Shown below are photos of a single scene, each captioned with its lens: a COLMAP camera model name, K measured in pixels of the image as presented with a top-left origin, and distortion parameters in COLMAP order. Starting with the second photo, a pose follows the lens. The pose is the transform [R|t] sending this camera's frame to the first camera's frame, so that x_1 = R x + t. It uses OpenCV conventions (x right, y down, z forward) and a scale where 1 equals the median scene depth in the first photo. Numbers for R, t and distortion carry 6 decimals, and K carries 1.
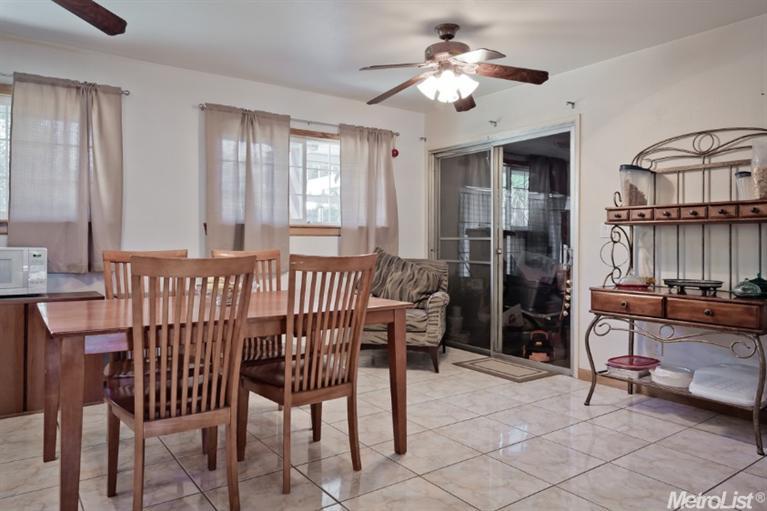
lens RADIAL K [[527.5, 0, 406.7], [0, 527.5, 239.5], [0, 0, 1]] dist [0.005137, 0.001408]
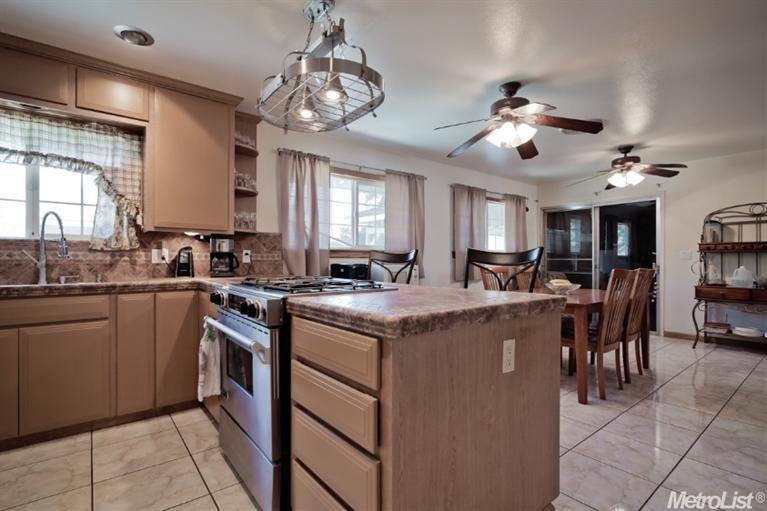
lens RADIAL K [[365.5, 0, 384.7], [0, 365.5, 261.3], [0, 0, 1]] dist [0.002578, -0.002122]
pose [[0.999452, -0.002057, 0.033029, -0.755380], [0.001857, 0.999980, 0.006098, -0.005812], [-0.033041, -0.006033, 0.999436, -0.250486]]
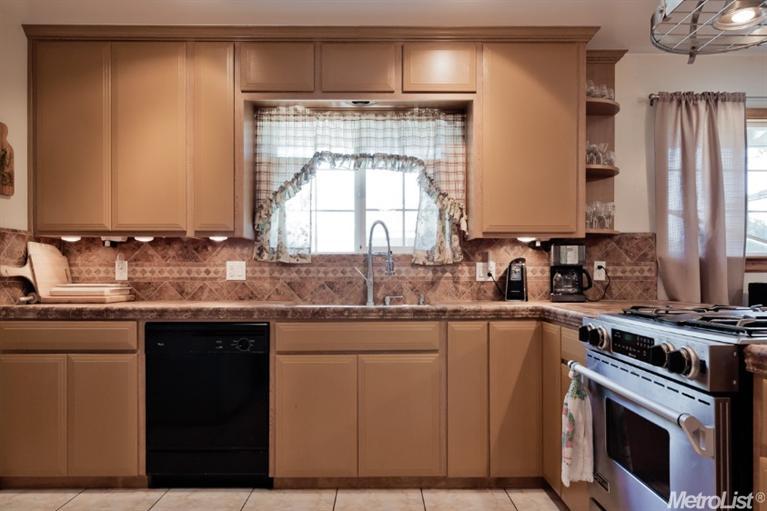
lens RADIAL K [[552.9, 0, 386.1], [0, 552.9, 279.5], [0, 0, 1]] dist [-0.001188, -0.011329]
pose [[0.804032, -0.001512, -0.594584, -0.817056], [0.006526, 0.999959, 0.006281, -0.006950], [0.594550, -0.008931, 0.804009, -0.251412]]
